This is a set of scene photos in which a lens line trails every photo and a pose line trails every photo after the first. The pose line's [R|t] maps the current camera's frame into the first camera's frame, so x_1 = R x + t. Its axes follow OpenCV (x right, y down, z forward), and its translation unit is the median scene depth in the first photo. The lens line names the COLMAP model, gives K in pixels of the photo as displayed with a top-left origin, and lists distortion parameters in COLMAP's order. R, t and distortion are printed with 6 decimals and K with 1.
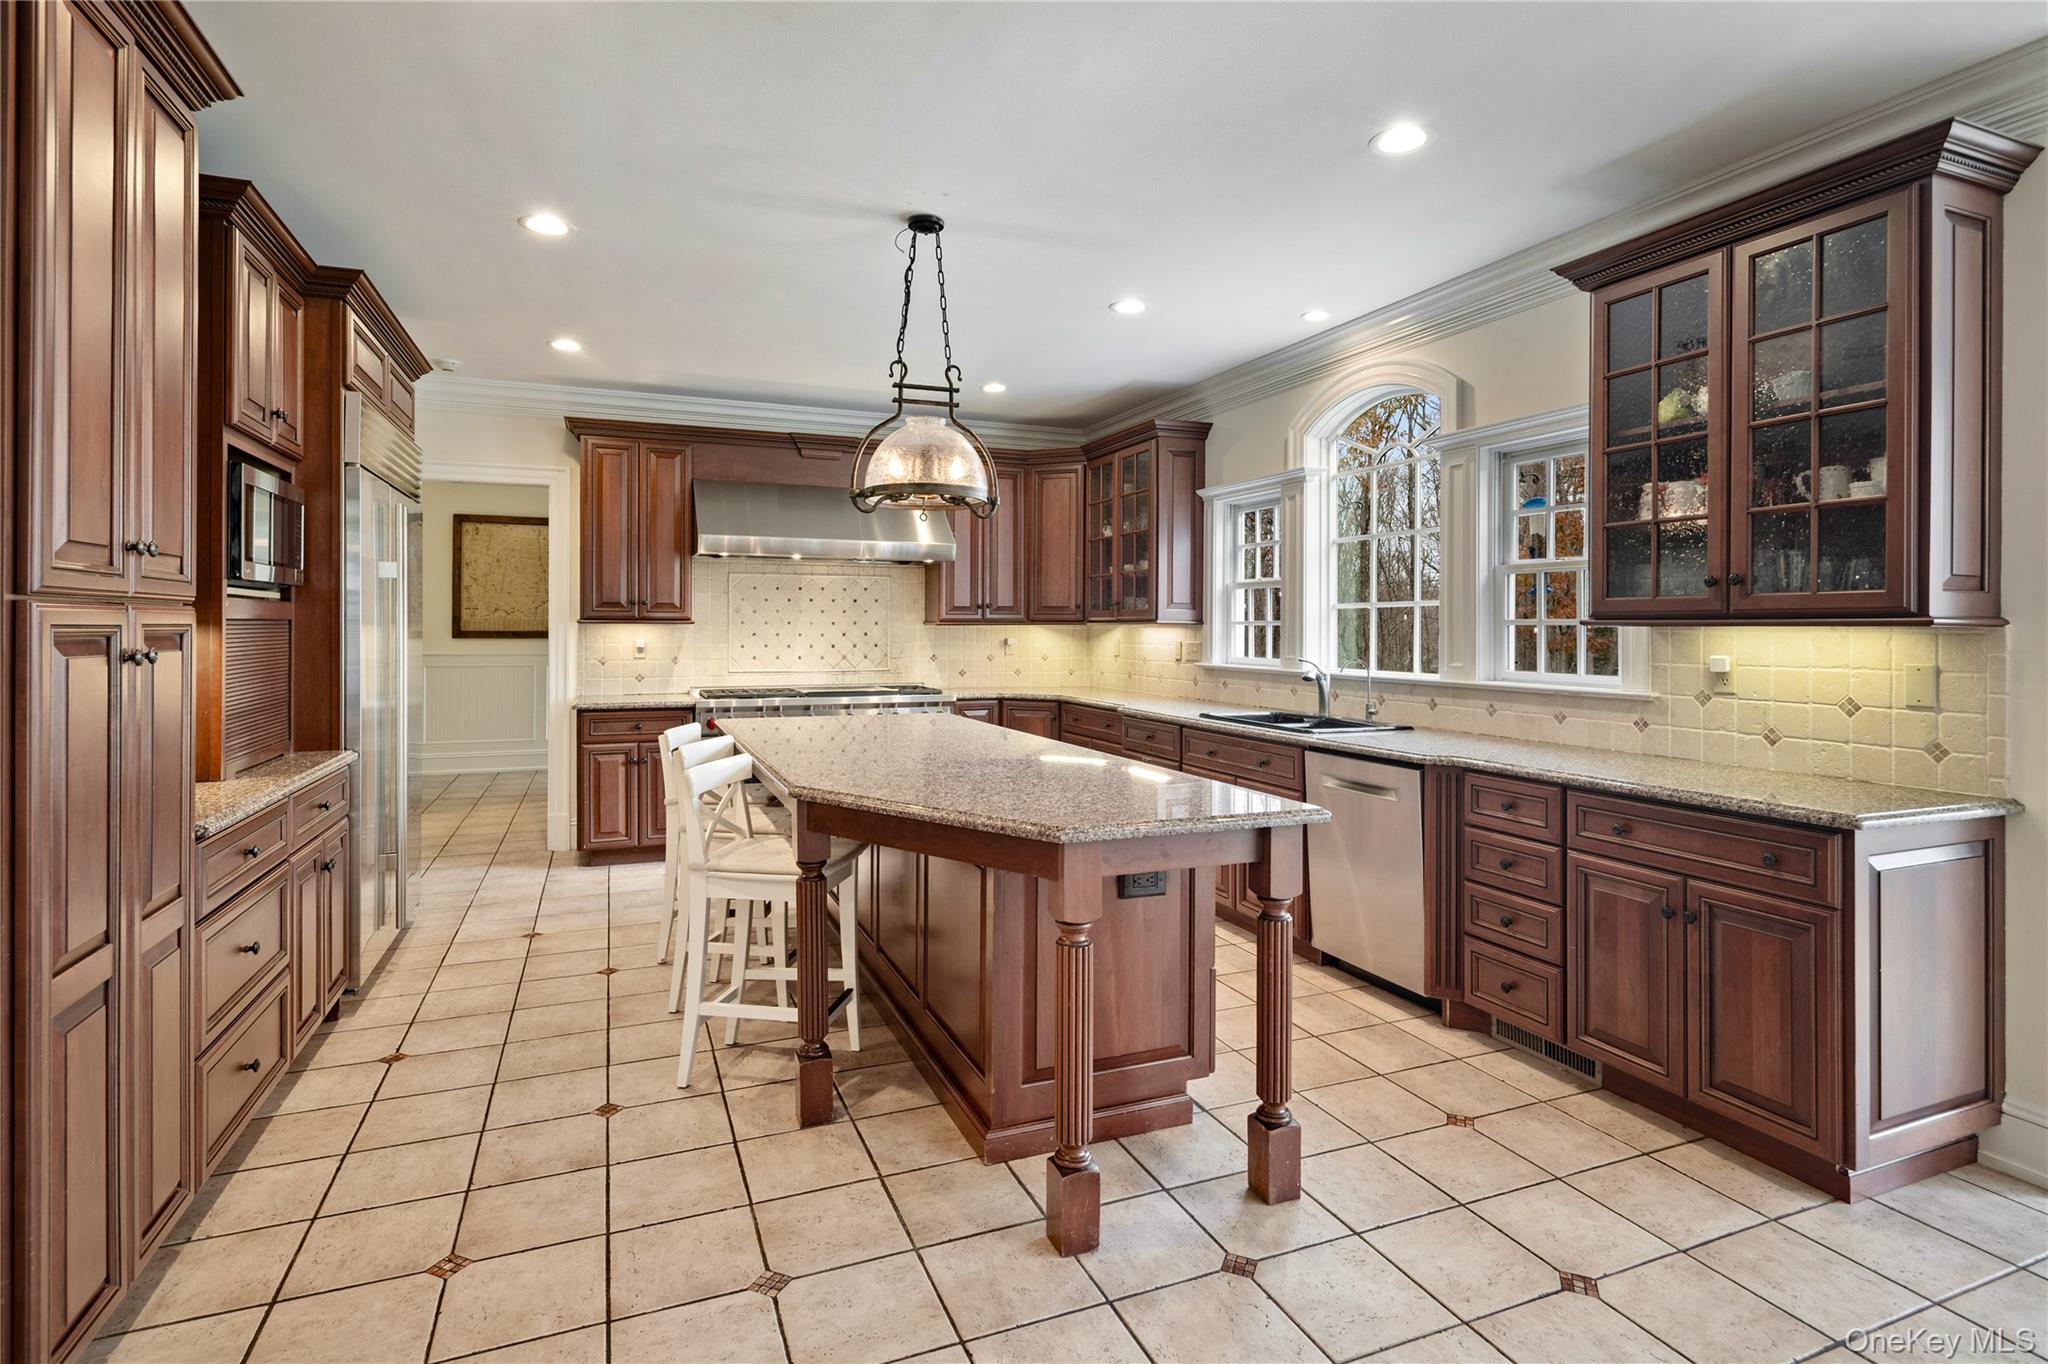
lens RADIAL K [[1014.3, 0, 1019.3], [0, 1014.3, 627.5], [0, 0, 1]] dist [0.008975, -0.004901]
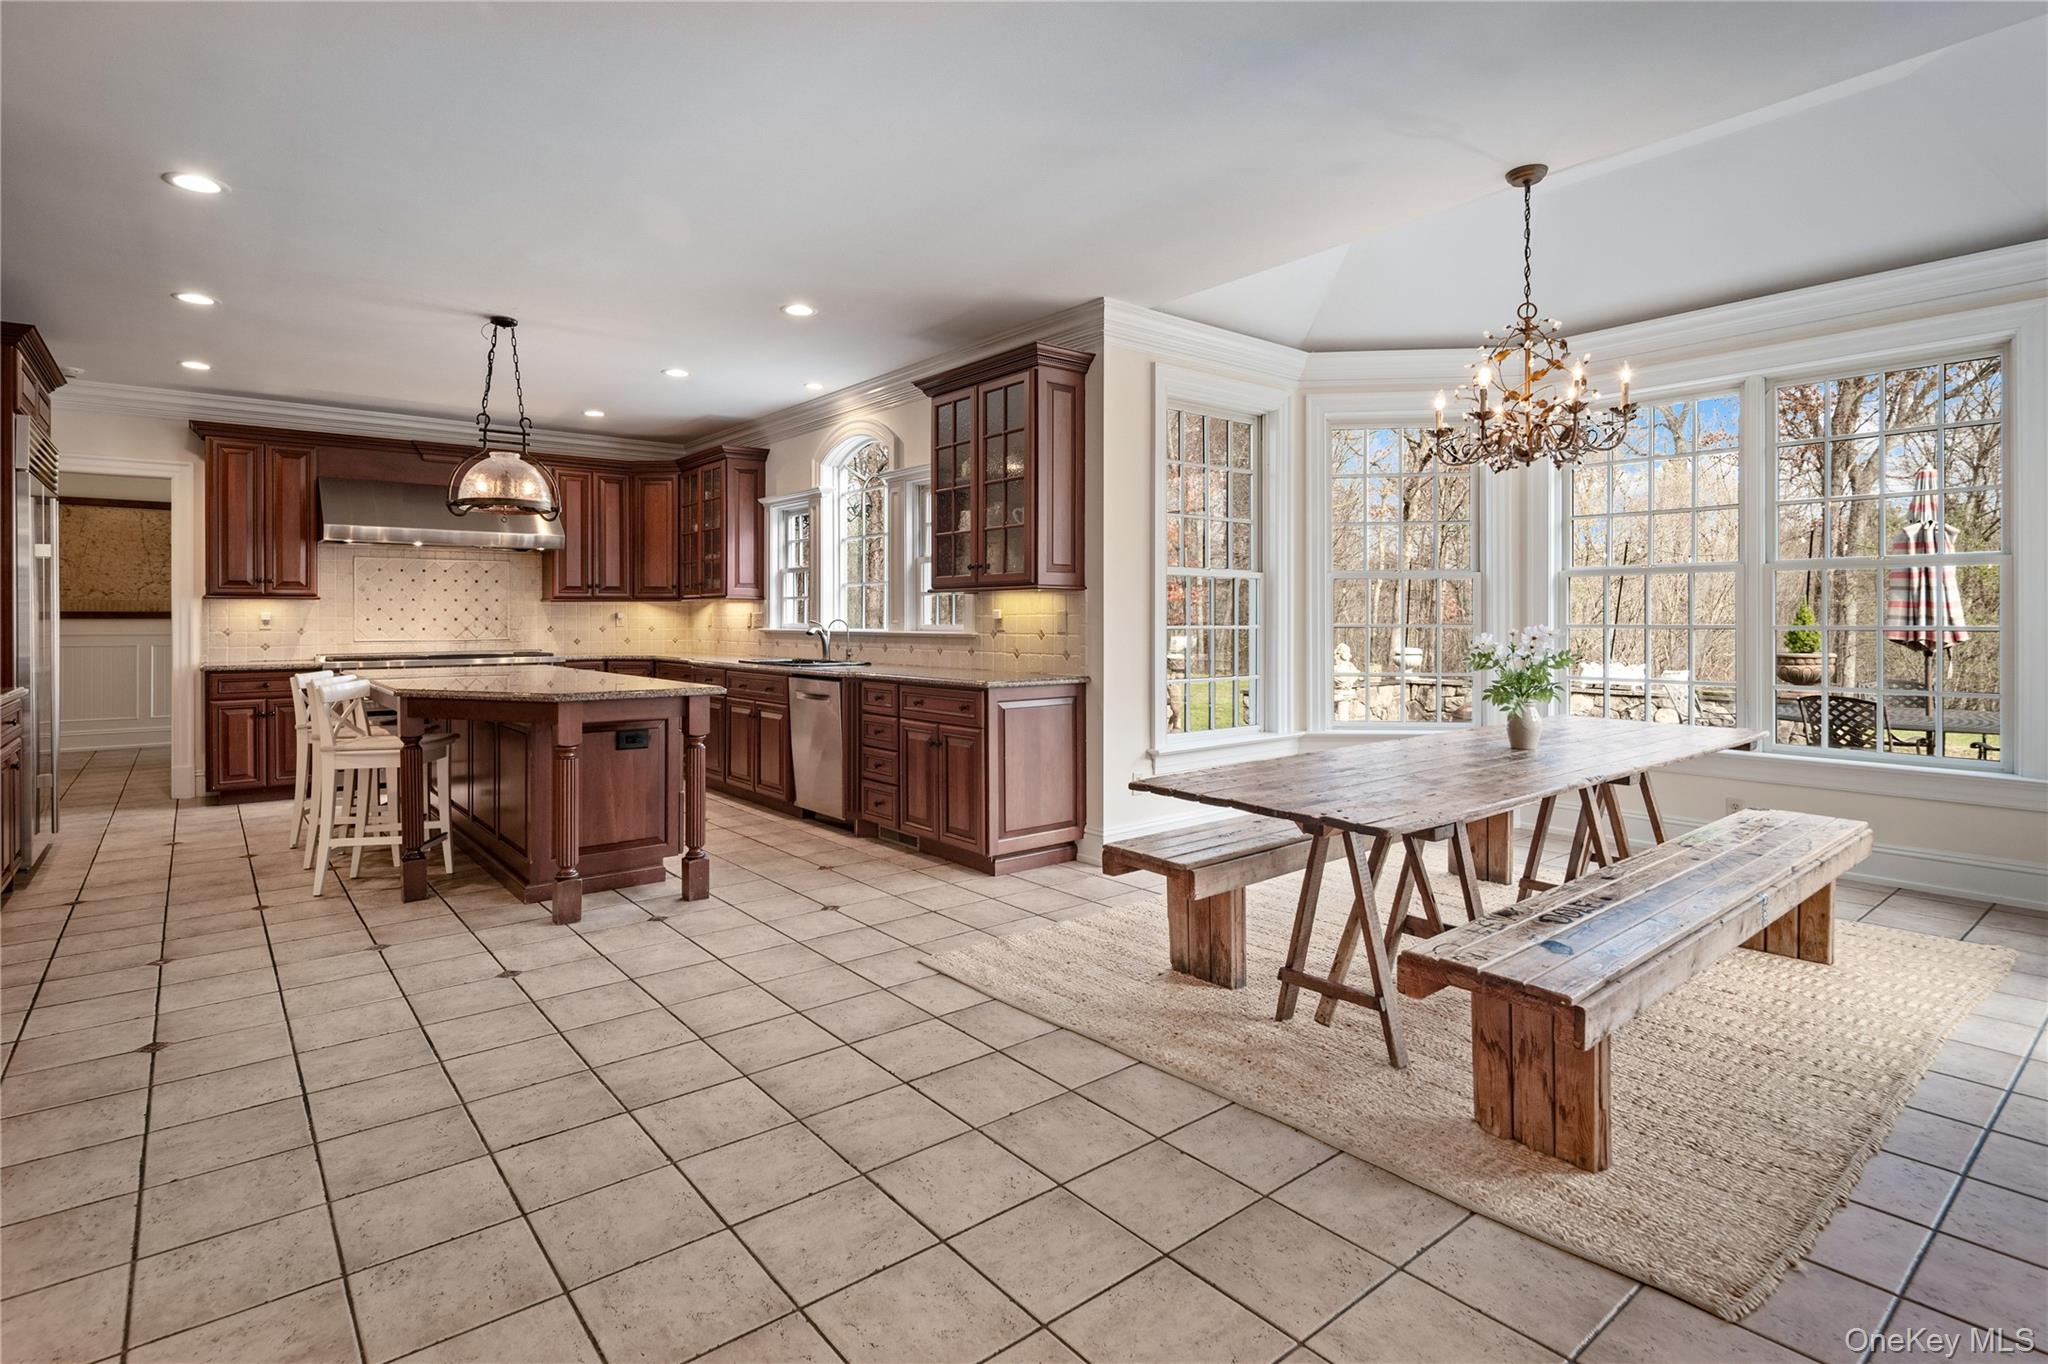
lens RADIAL K [[1014.3, 0, 1022.3], [0, 1014.3, 616.3], [0, 0, 1]] dist [0.008975, -0.004901]
pose [[0.955770, -0.005457, 0.294064, 0.187768], [0.005875, 0.999983, -0.000541, 0.036124], [-0.294056, 0.002245, 0.955786, -0.621684]]
